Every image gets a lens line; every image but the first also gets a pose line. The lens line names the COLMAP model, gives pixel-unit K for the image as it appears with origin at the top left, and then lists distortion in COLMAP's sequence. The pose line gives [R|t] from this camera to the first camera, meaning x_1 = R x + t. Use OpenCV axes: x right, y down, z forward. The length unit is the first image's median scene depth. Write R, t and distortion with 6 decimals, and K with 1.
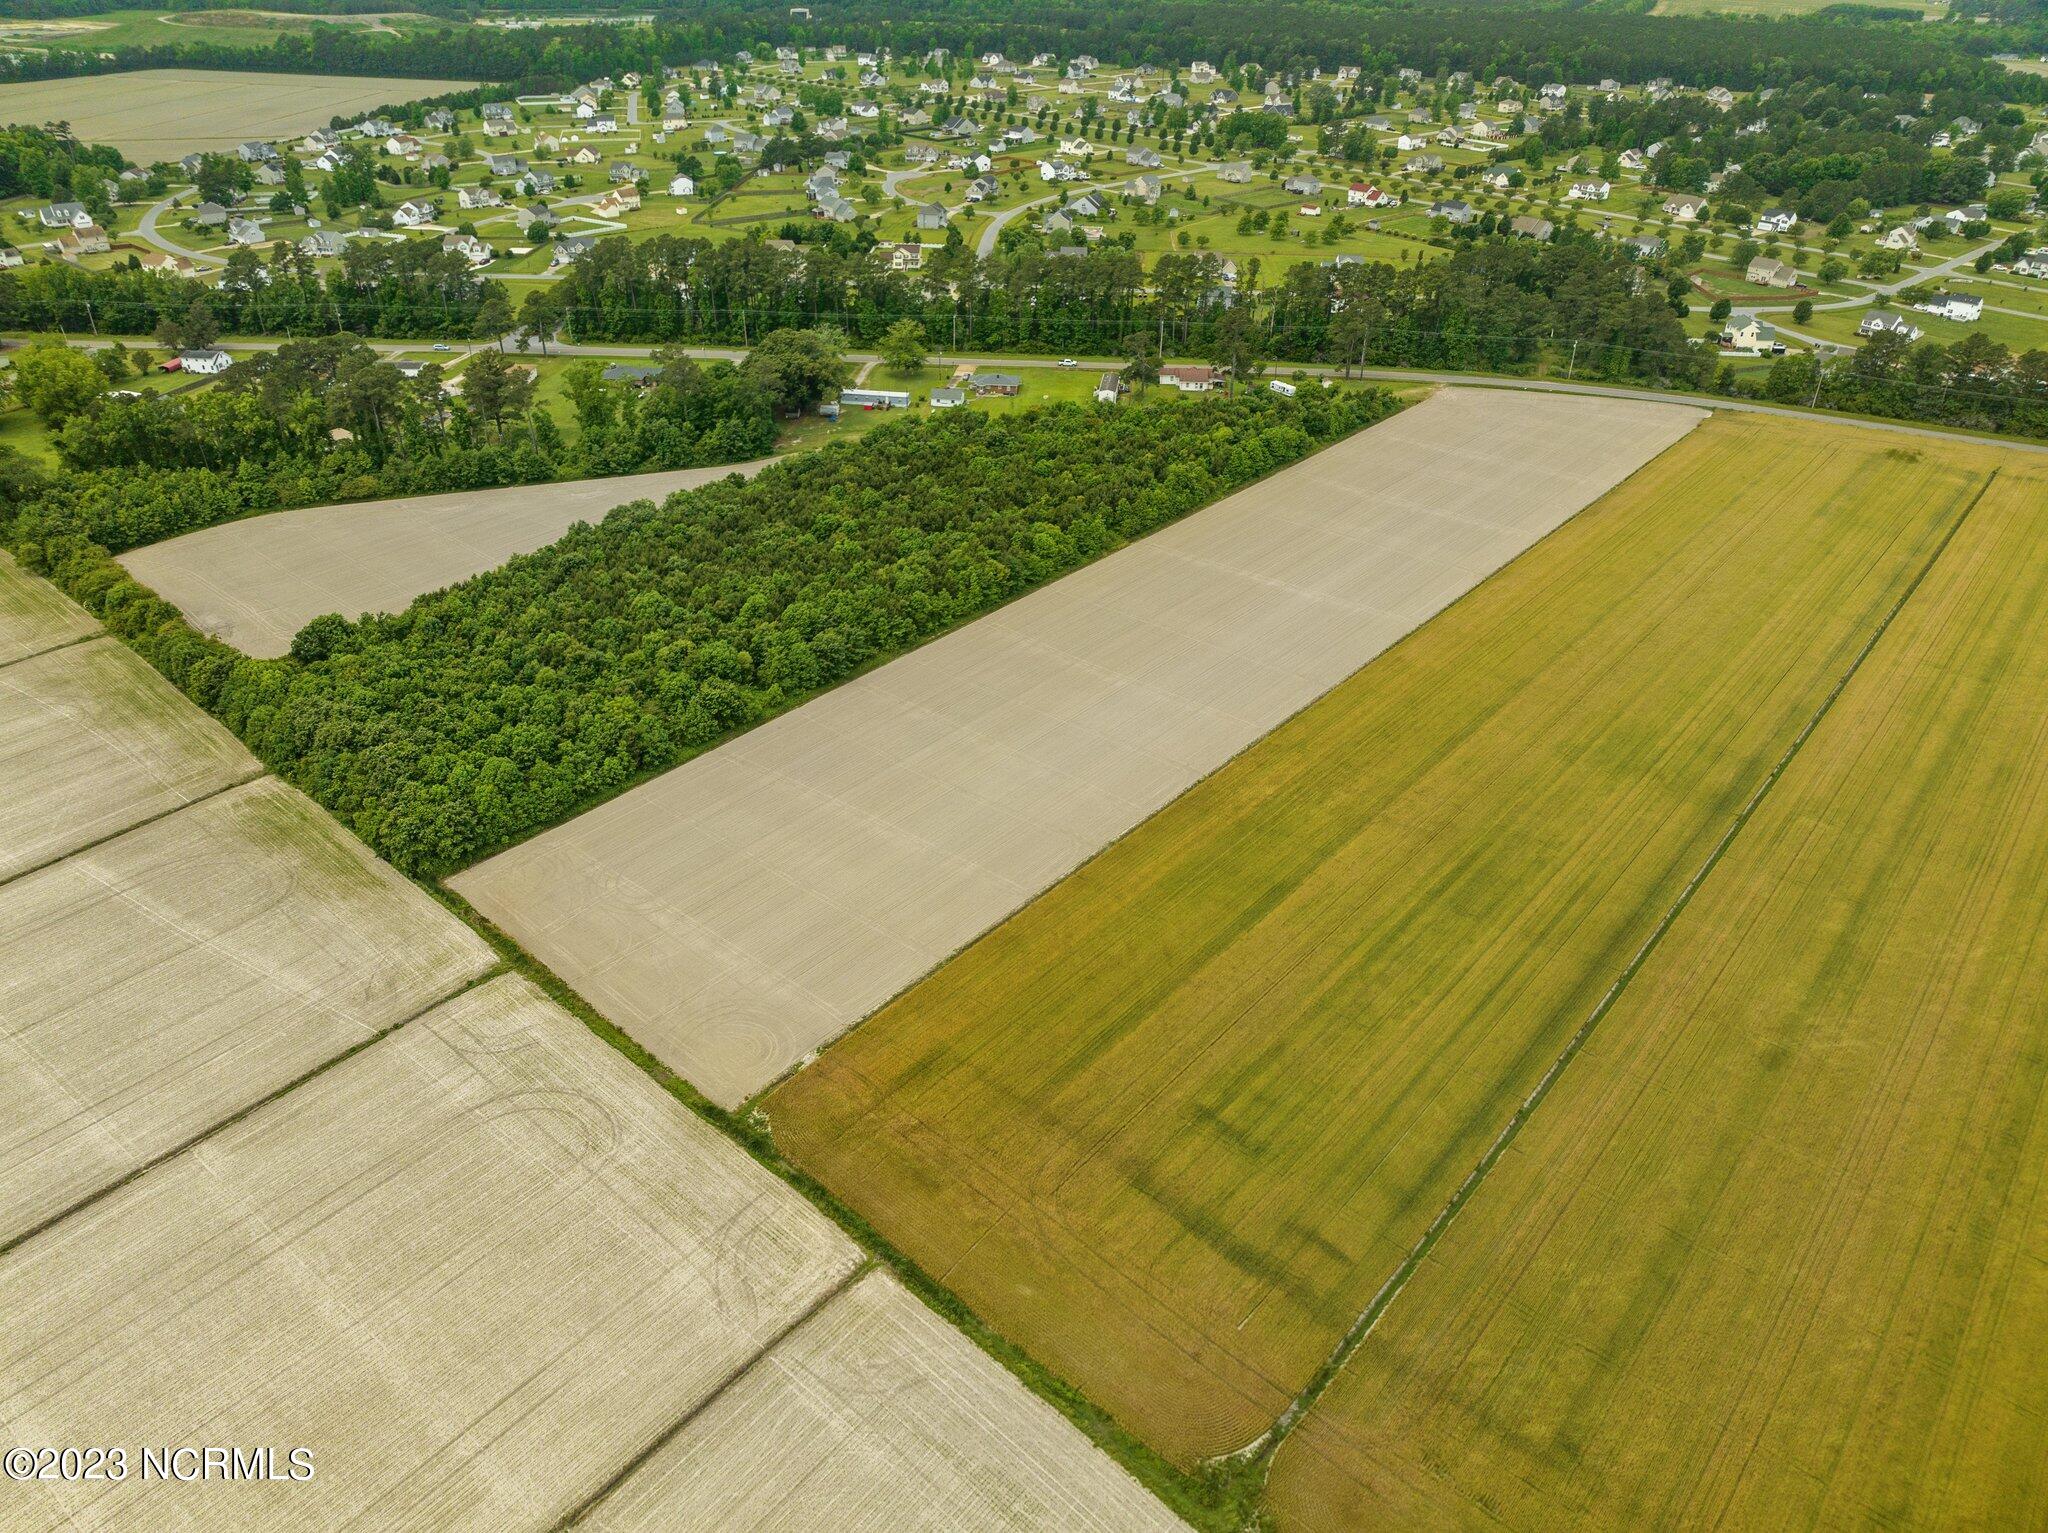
lens RADIAL K [[1431.1, 0, 1010.8], [0, 1431.1, 767.1], [0, 0, 1]] dist [-0.033448, 0.006470]
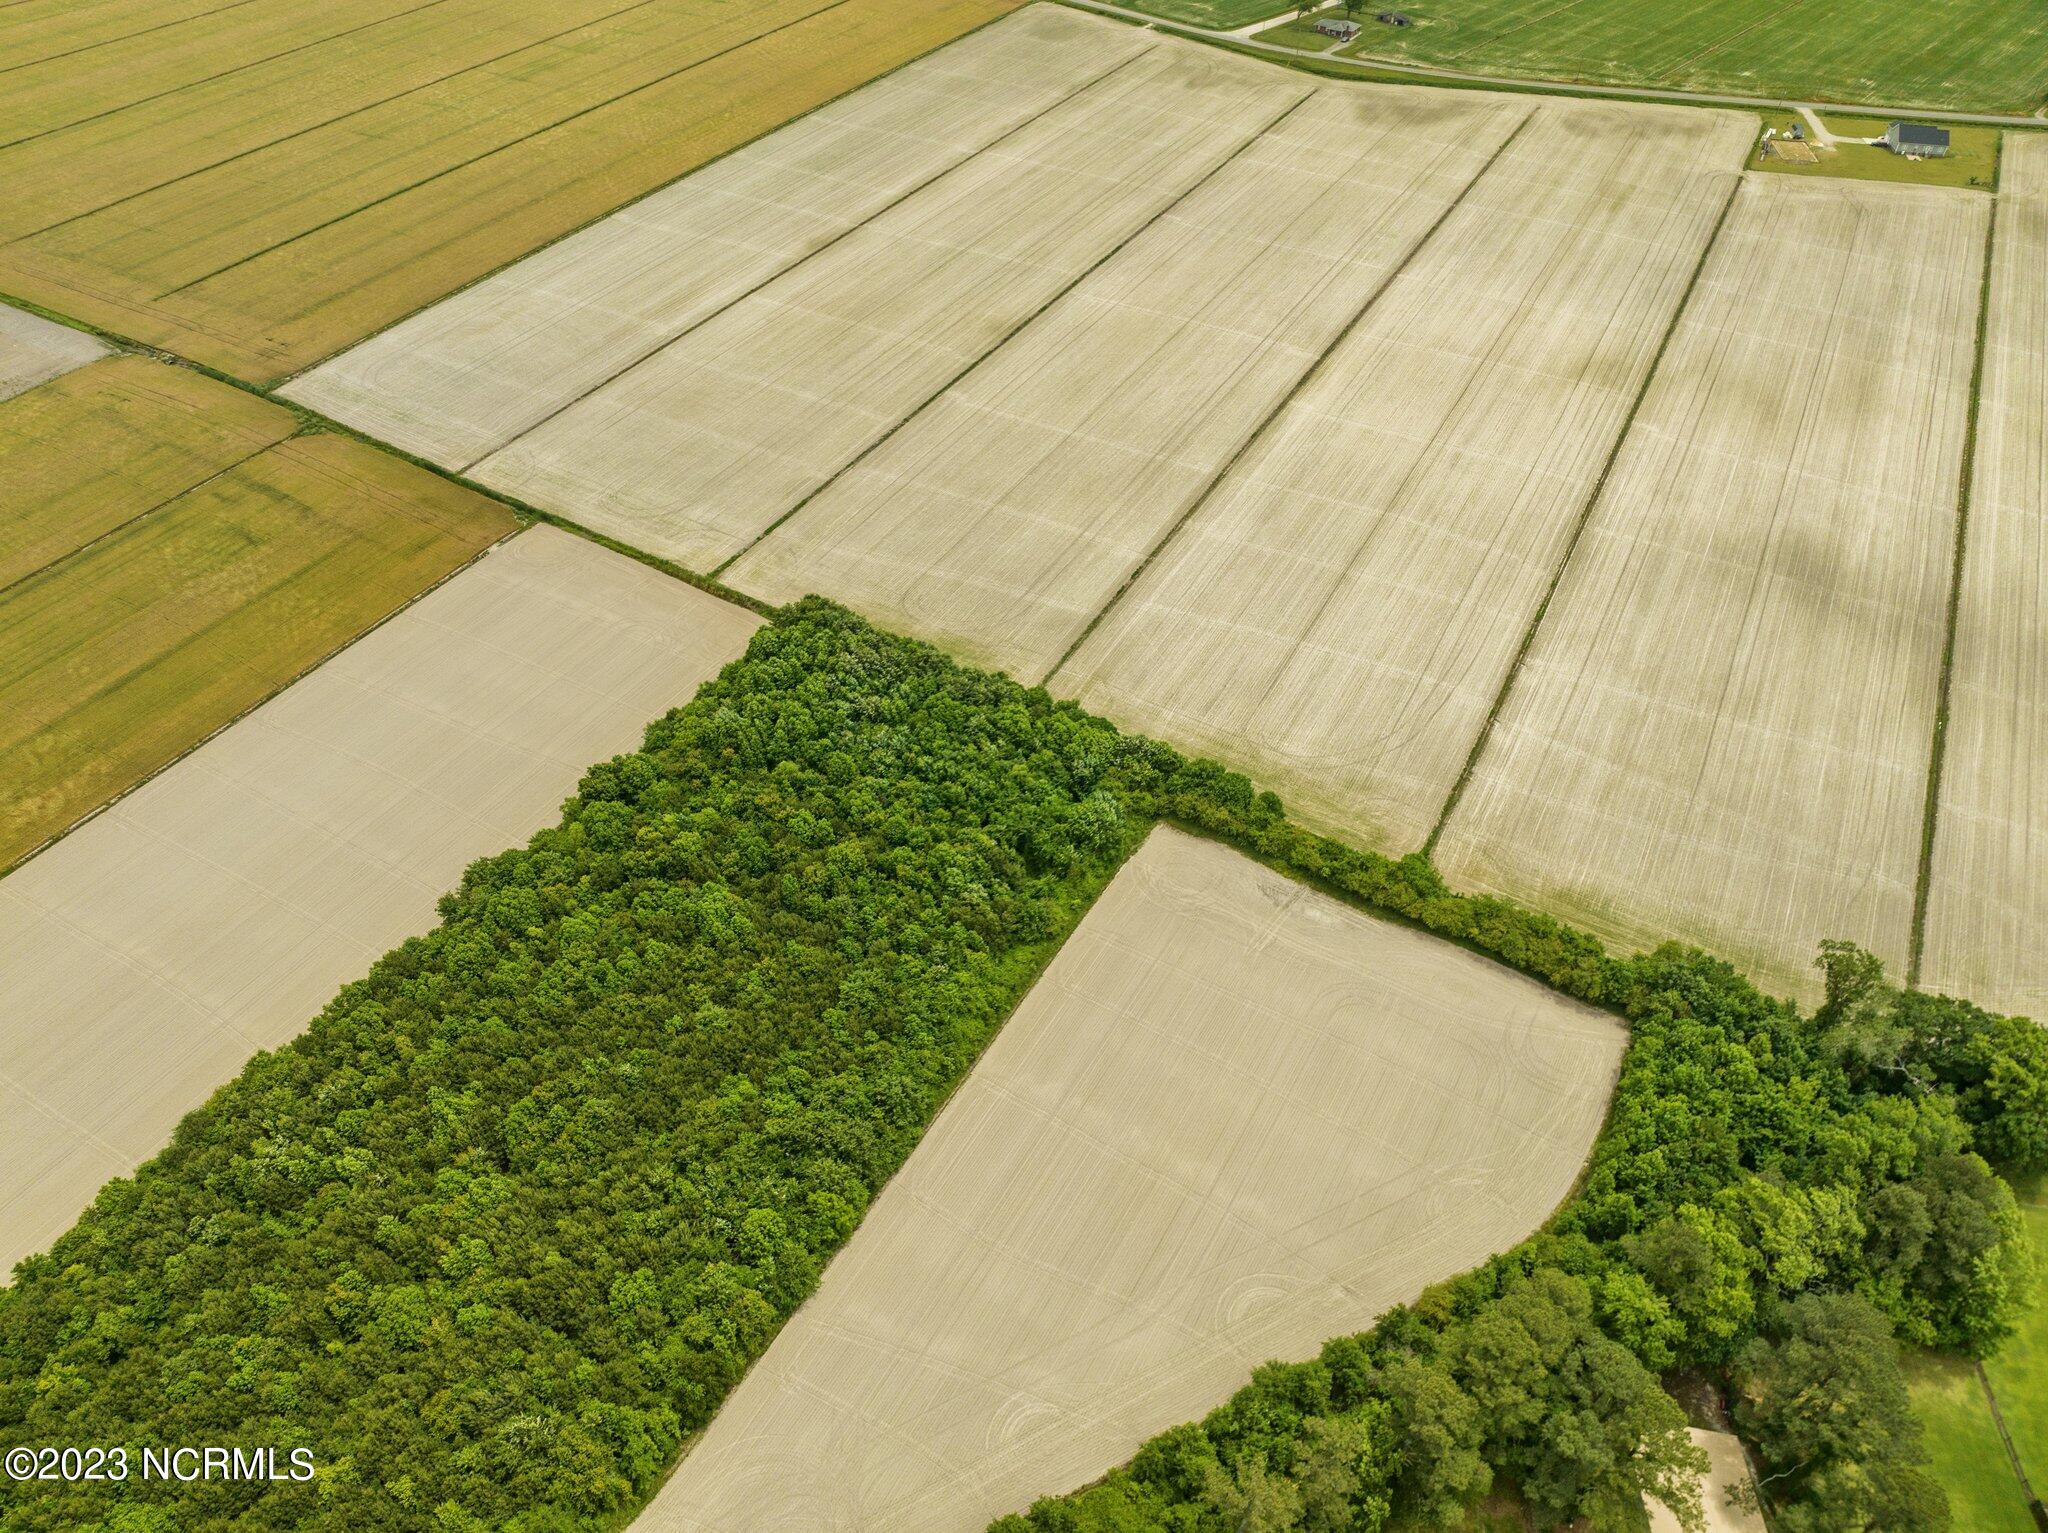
lens RADIAL K [[1448.2, 0, 1024.0], [0, 1448.2, 766.5], [0, 0, 1]] dist [-0.030404, 0.006250]
pose [[-0.983376, 0.108982, -0.145239, -0.421994], [-0.112438, 0.262598, 0.958332, -1.237095], [0.142581, 0.958731, -0.245978, 1.552974]]
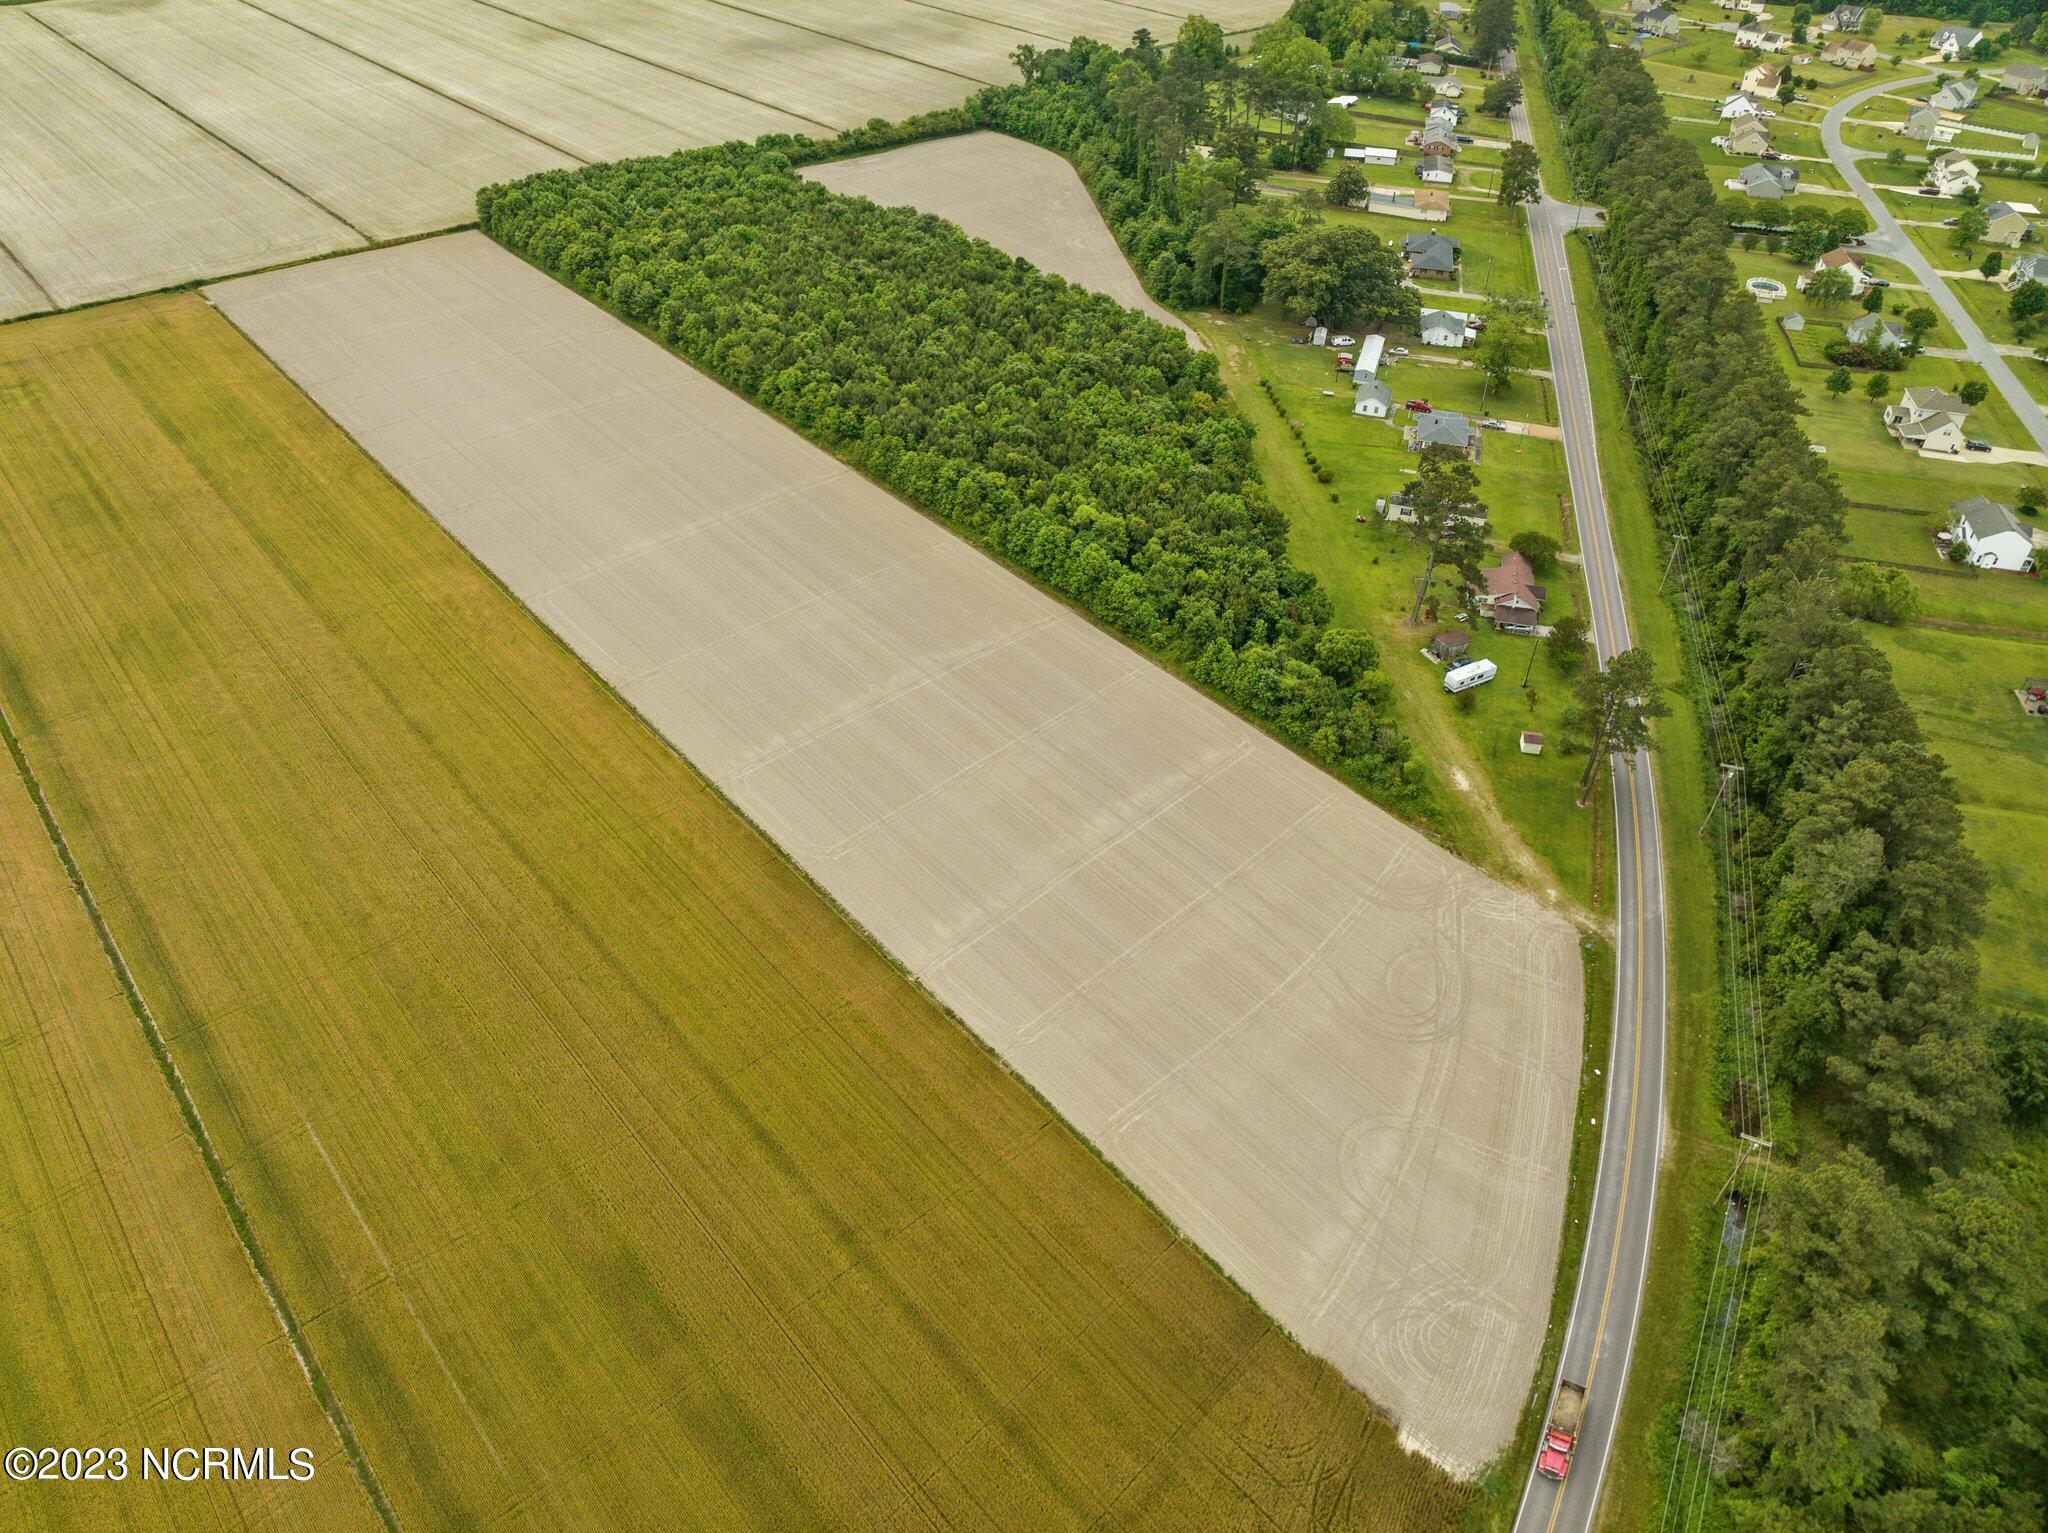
lens RADIAL K [[1431.1, 0, 1010.8], [0, 1431.1, 767.1], [0, 0, 1]] dist [-0.033448, 0.006470]
pose [[-0.157296, 0.616162, -0.771753, 1.310745], [-0.537006, 0.602476, 0.590464, -0.947095], [0.828784, 0.507313, 0.236116, 1.546439]]
